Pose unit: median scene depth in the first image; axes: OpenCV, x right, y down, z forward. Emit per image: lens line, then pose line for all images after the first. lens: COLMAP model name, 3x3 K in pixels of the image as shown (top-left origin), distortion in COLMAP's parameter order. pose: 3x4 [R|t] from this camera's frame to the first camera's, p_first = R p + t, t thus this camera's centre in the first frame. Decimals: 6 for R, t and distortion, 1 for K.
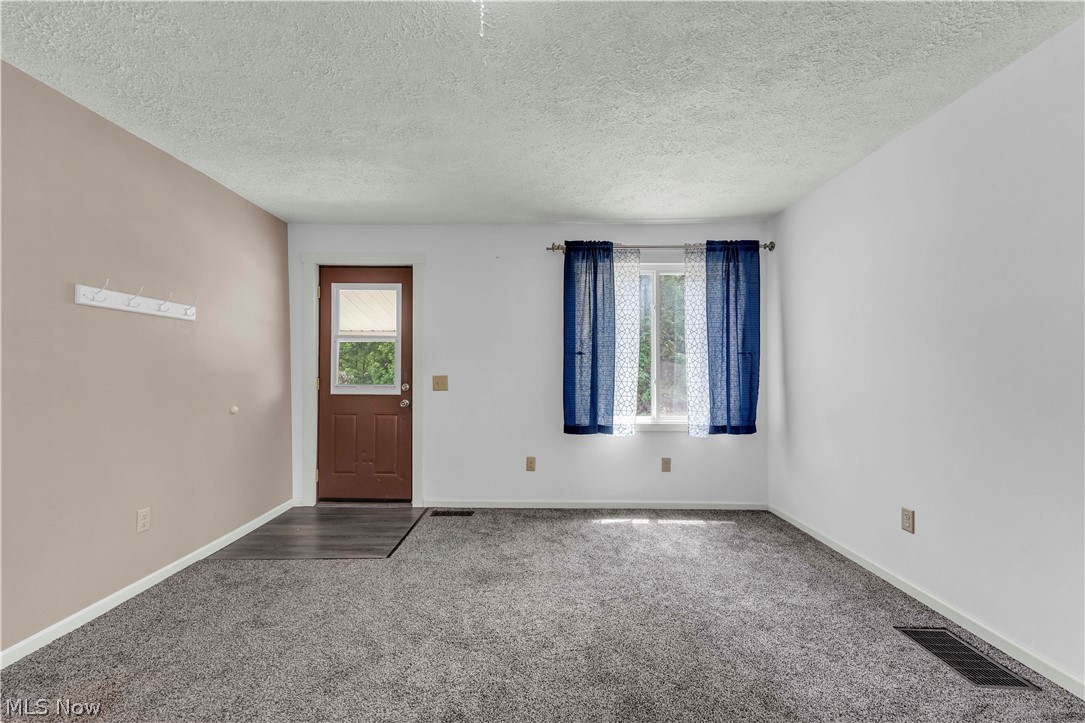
lens RADIAL K [[441.1, 0, 536.0], [0, 441.1, 370.0], [0, 0, 1]] dist [0.000860, -0.000331]
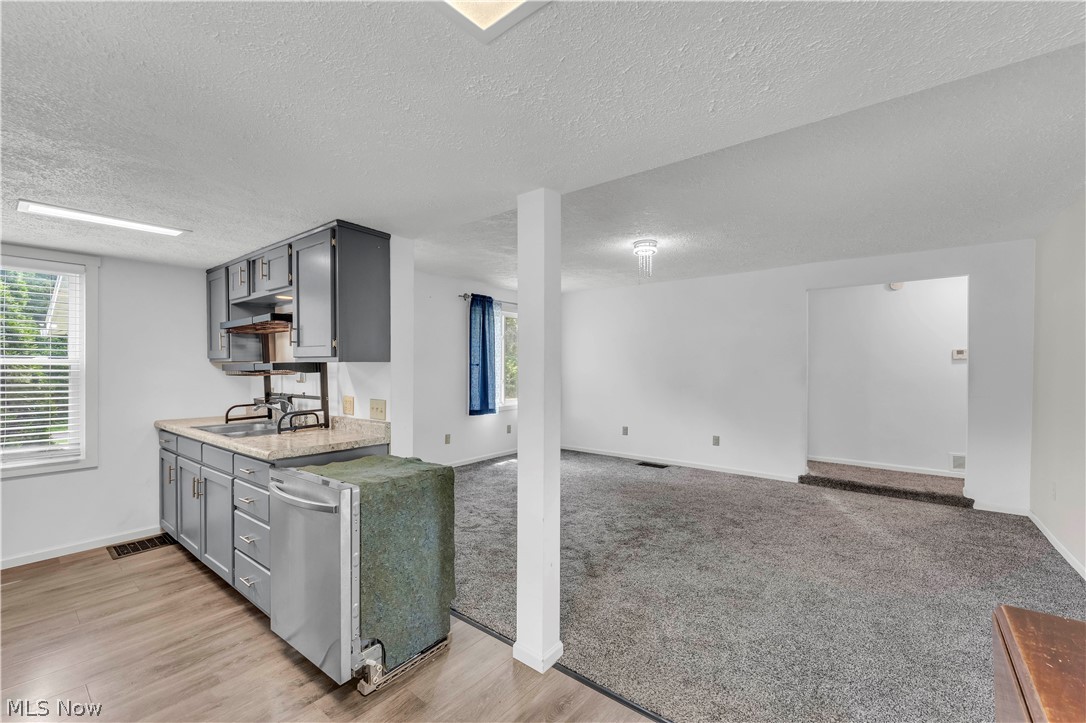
lens RADIAL K [[450.3, 0, 532.2], [0, 450.3, 367.9], [0, 0, 1]] dist [0.008066, 0.000073]
pose [[0.622887, -0.006908, 0.782281, -1.066939], [-0.002807, 0.999935, 0.011064, -0.045852], [-0.782306, -0.009088, 0.622827, -0.171187]]
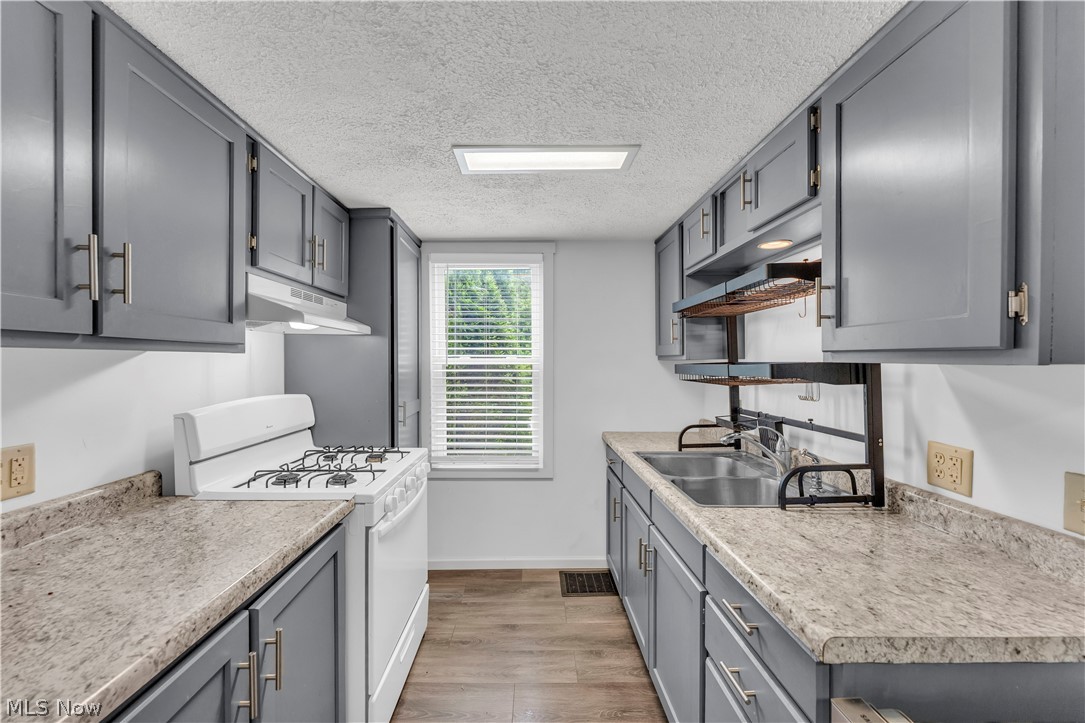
lens RADIAL K [[445.5, 0, 534.6], [0, 445.5, 367.1], [0, 0, 1]] dist [-0.001831, -0.000797]
pose [[0.999770, -0.004527, 0.020949, -0.947224], [0.004112, 0.999796, 0.019791, -0.050365], [-0.021035, -0.019701, 0.999585, 0.283002]]
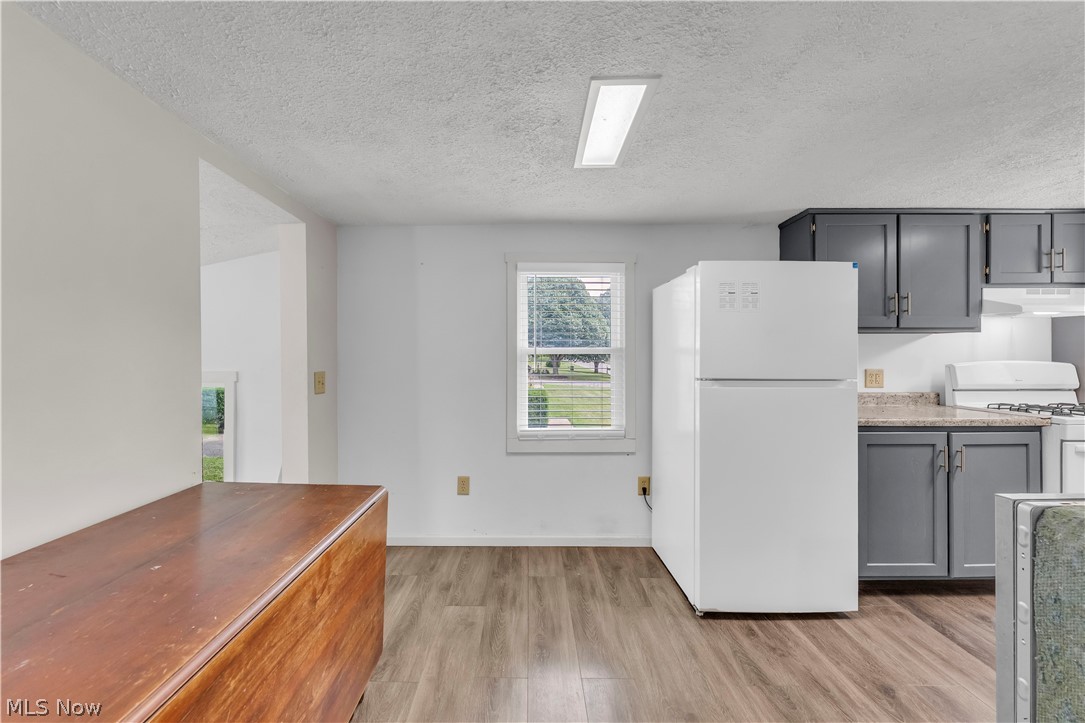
lens RADIAL K [[451.0, 0, 524.4], [0, 451.0, 354.5], [0, 0, 1]] dist [-0.002430, -0.000450]
pose [[0.018417, -0.010345, -0.999777, -0.475007], [0.009538, 0.999903, -0.010171, -0.018750], [0.999785, -0.009348, 0.018514, -0.076824]]
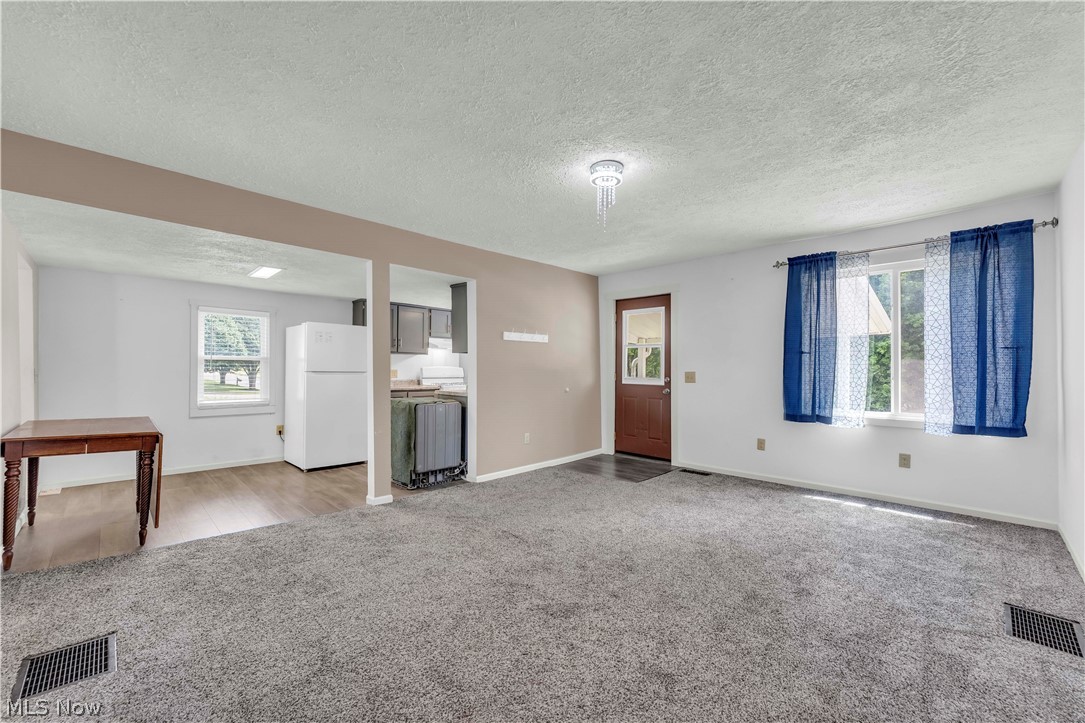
lens RADIAL K [[441.1, 0, 536.0], [0, 441.1, 370.0], [0, 0, 1]] dist [0.000860, -0.000331]
pose [[0.716651, 0.001011, -0.697431, 0.411631], [0.002070, 0.999991, 0.003577, 0.001894], [0.697429, -0.004007, 0.716643, -0.323106]]
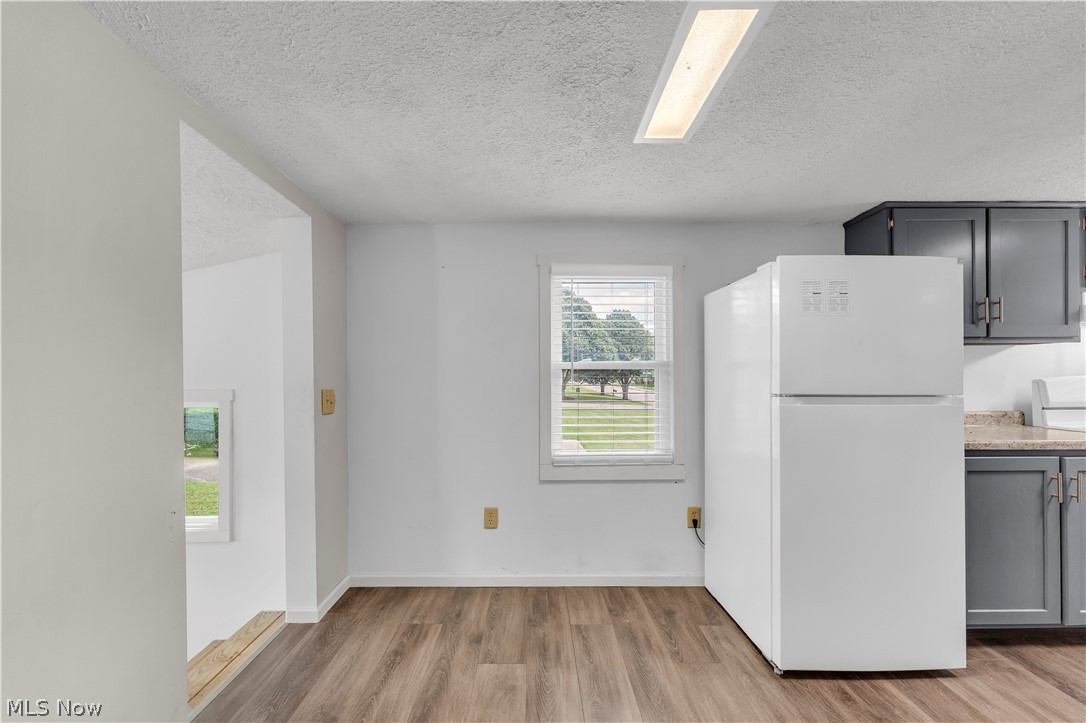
lens RADIAL K [[451.5, 0, 531.4], [0, 451.5, 376.2], [0, 0, 1]] dist [-0.001598, -0.000128]
pose [[0.024211, -0.011716, -0.999638, -0.567384], [0.011911, 0.999864, -0.011430, -0.008871], [0.999636, -0.011630, 0.024347, -0.123411]]
